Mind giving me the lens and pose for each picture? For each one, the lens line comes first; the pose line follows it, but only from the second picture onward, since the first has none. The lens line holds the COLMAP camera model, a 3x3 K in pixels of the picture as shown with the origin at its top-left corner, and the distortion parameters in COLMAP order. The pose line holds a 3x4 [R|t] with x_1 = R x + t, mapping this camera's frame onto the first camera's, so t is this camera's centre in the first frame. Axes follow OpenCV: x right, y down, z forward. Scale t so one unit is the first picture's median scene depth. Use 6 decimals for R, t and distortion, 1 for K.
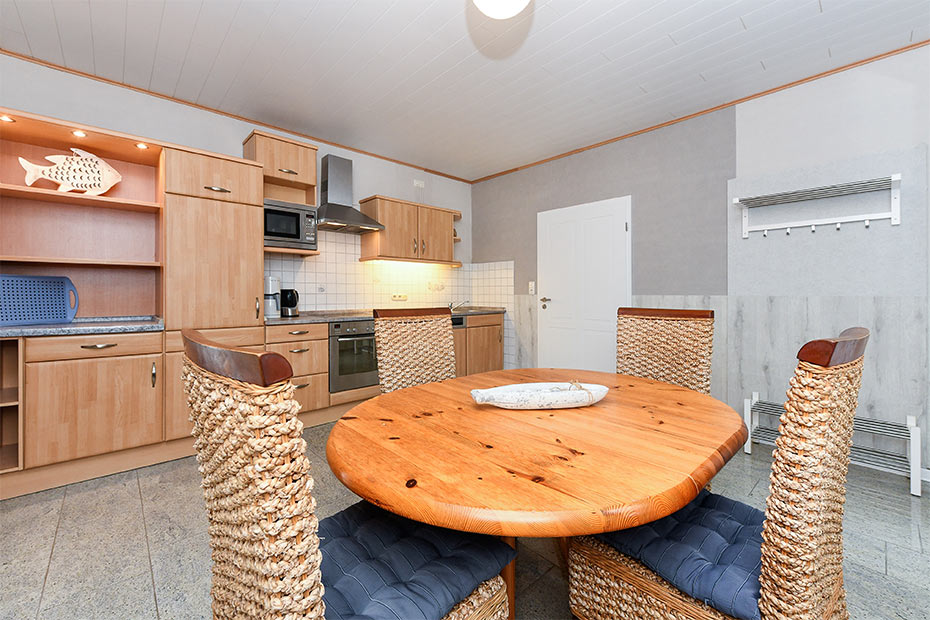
lens RADIAL K [[376.8, 0, 475.5], [0, 376.8, 295.0], [0, 0, 1]] dist [0.001344, -0.000094]
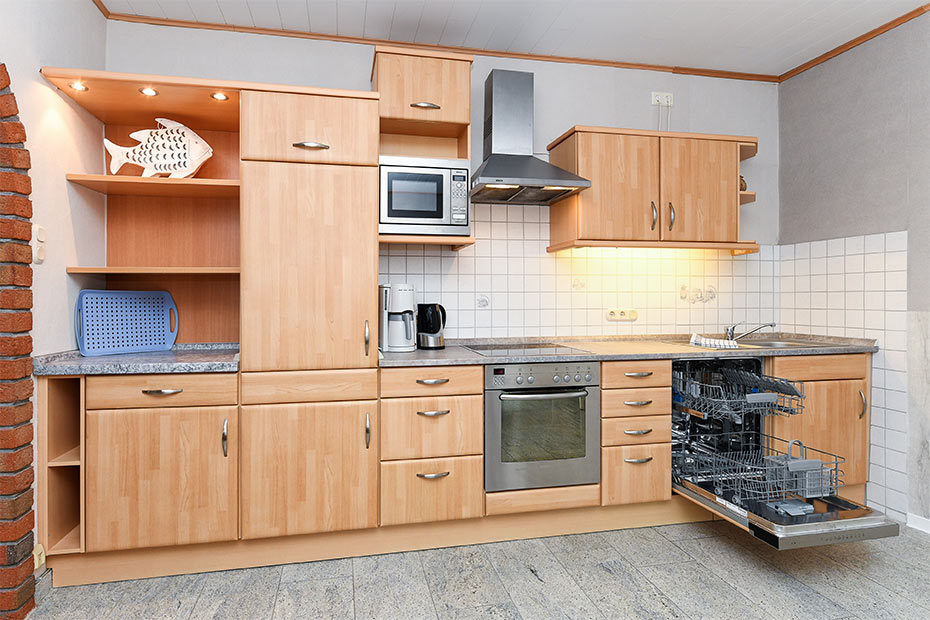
lens RADIAL K [[501.7, 0, 425.8], [0, 501.7, 312.0], [0, 0, 1]] dist [0.000191, 0.002702]
pose [[0.837543, 0.007050, -0.546327, -0.061411], [0.003304, 0.999833, 0.017967, -0.017643], [0.546362, -0.016853, 0.837379, 0.344619]]
